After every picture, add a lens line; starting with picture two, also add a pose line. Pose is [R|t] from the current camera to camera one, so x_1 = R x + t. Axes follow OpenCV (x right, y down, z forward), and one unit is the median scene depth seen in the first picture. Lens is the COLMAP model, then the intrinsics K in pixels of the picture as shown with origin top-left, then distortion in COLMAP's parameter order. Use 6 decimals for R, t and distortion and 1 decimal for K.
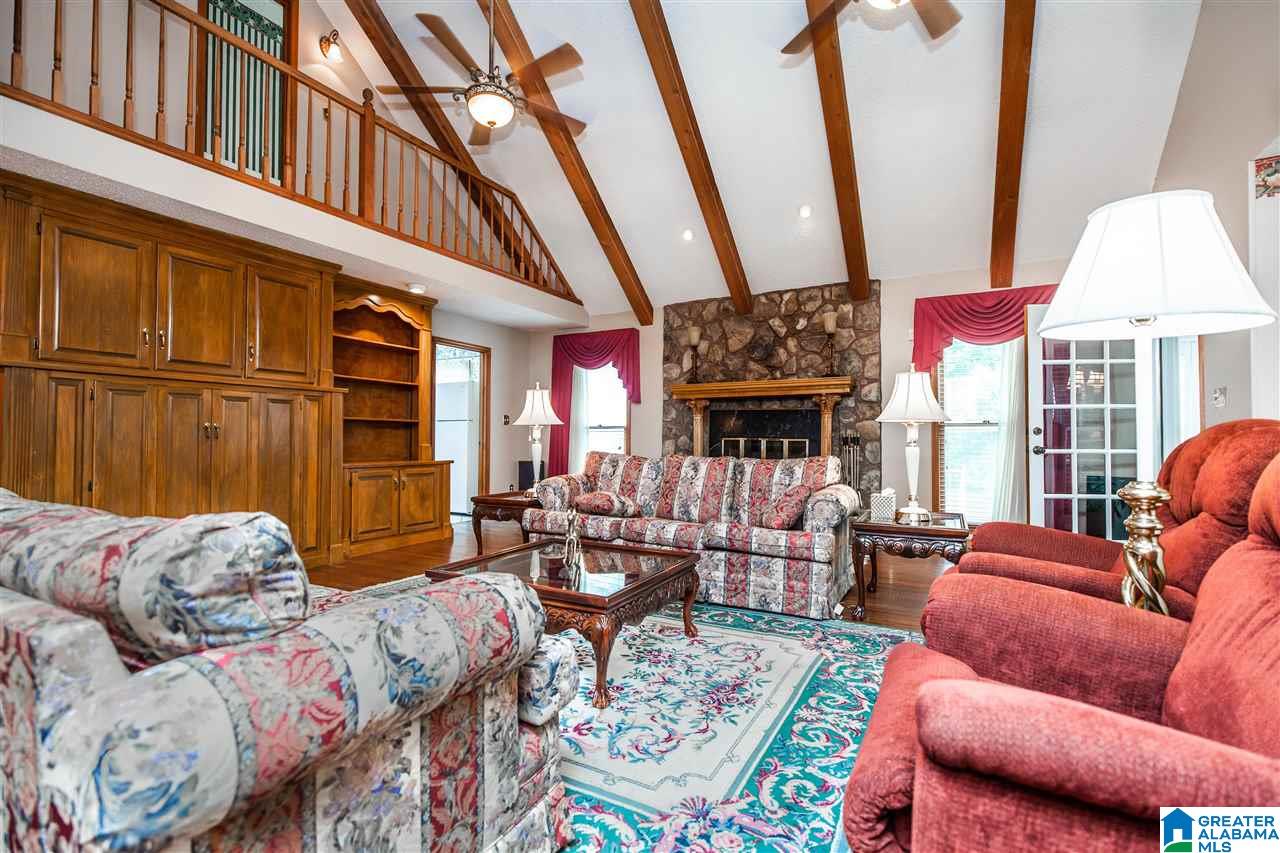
lens RADIAL K [[571.5, 0, 646.1], [0, 571.5, 427.4], [0, 0, 1]] dist [0.001519, 0.001208]
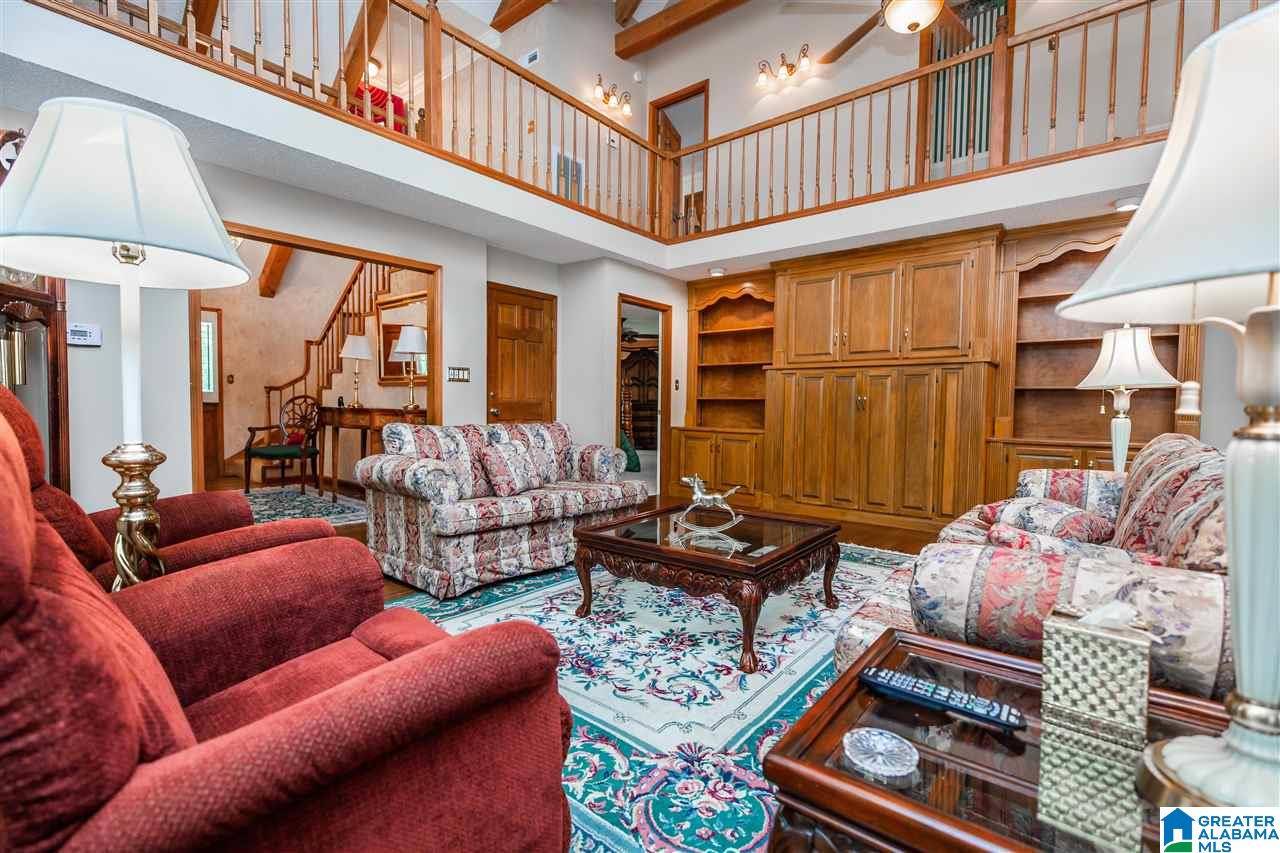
lens RADIAL K [[571.5, 0, 644.6], [0, 571.5, 428.4], [0, 0, 1]] dist [0.001519, 0.001208]
pose [[-0.182375, 0.032572, -0.982689, 0.922771], [0.008251, 0.999467, 0.031597, 0.027940], [0.983195, -0.002345, -0.182546, 1.120077]]
